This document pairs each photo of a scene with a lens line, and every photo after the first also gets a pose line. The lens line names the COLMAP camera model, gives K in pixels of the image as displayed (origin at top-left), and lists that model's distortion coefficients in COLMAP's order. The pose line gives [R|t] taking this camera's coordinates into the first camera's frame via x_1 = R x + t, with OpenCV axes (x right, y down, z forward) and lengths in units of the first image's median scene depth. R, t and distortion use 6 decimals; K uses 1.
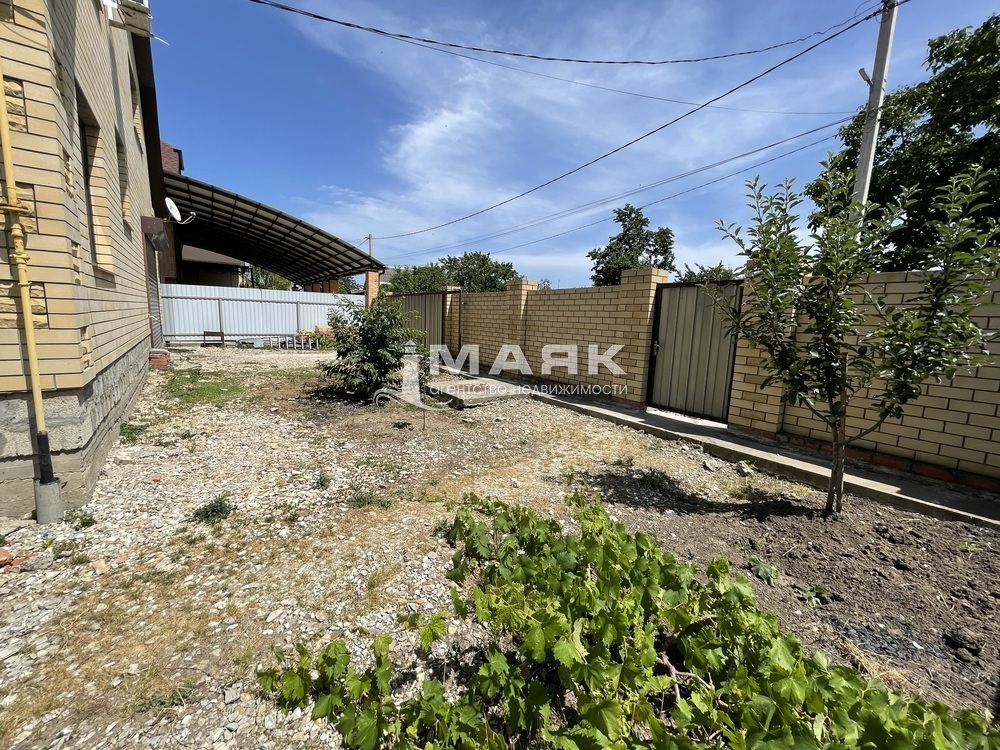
lens RADIAL K [[412.6, 0, 500.0], [0, 412.6, 375.0], [0, 0, 1]] dist [-0.012795, -0.000184]
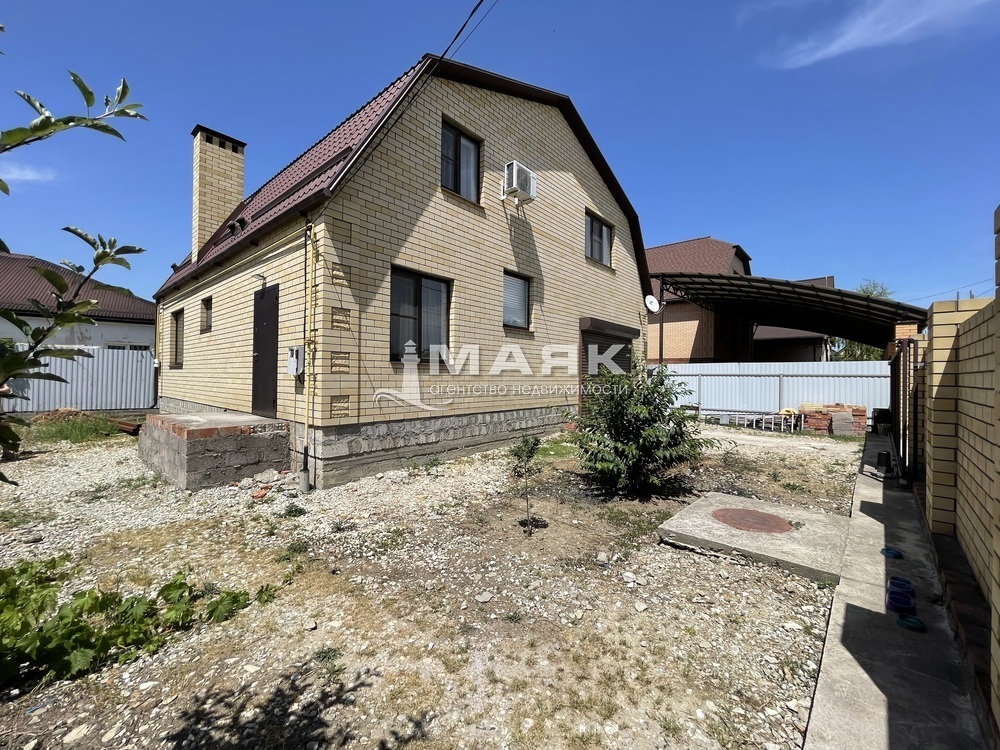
lens RADIAL K [[412.6, 0, 500.0], [0, 412.6, 375.0], [0, 0, 1]] dist [-0.012795, -0.000184]
pose [[0.205577, -0.037702, -0.977915, 0.589284], [-0.147177, 0.986702, -0.068980, -0.107231], [0.967511, 0.158107, 0.197294, 0.833400]]
